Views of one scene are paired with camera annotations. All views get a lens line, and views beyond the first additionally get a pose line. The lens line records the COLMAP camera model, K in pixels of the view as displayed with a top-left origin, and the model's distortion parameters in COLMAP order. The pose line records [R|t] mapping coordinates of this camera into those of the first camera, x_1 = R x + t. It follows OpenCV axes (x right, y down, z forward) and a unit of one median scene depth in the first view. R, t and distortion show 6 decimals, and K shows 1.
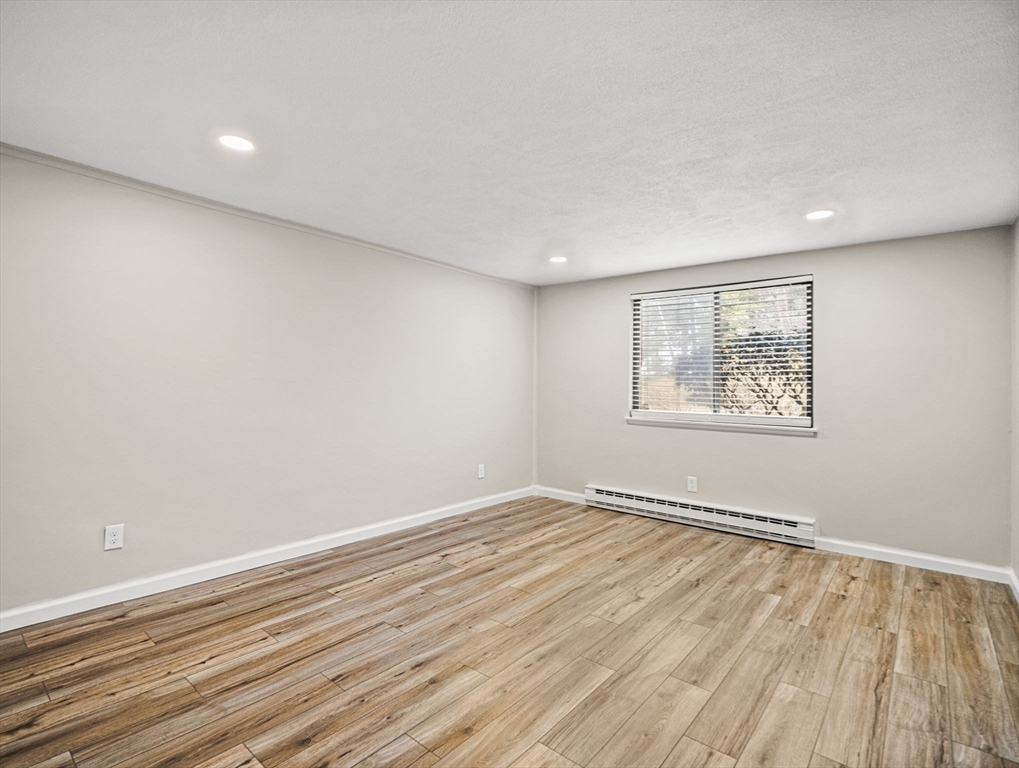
lens RADIAL K [[514.4, 0, 509.6], [0, 514.4, 385.4], [0, 0, 1]] dist [-0.000960, -0.000194]
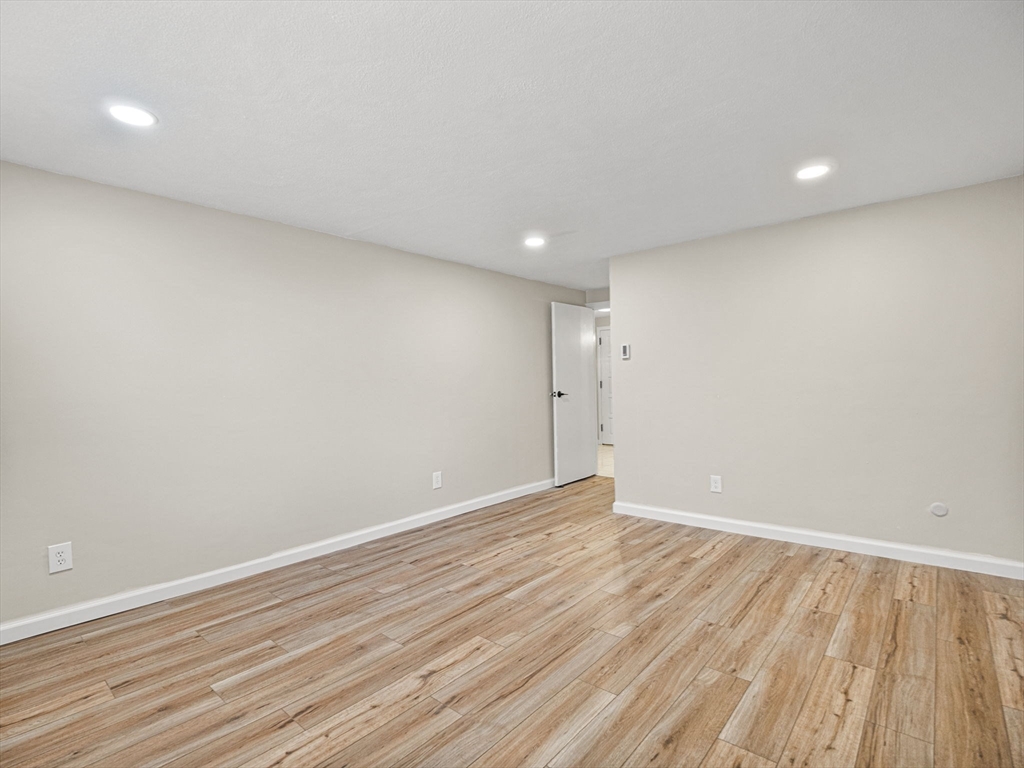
lens RADIAL K [[509.6, 0, 511.4], [0, 509.6, 381.7], [0, 0, 1]] dist [-0.005900, -0.001342]
pose [[-0.999899, 0.000532, 0.014207, 0.143501], [0.000610, 0.999985, 0.005472, 0.007842], [-0.014203, 0.005480, -0.999884, 1.944654]]
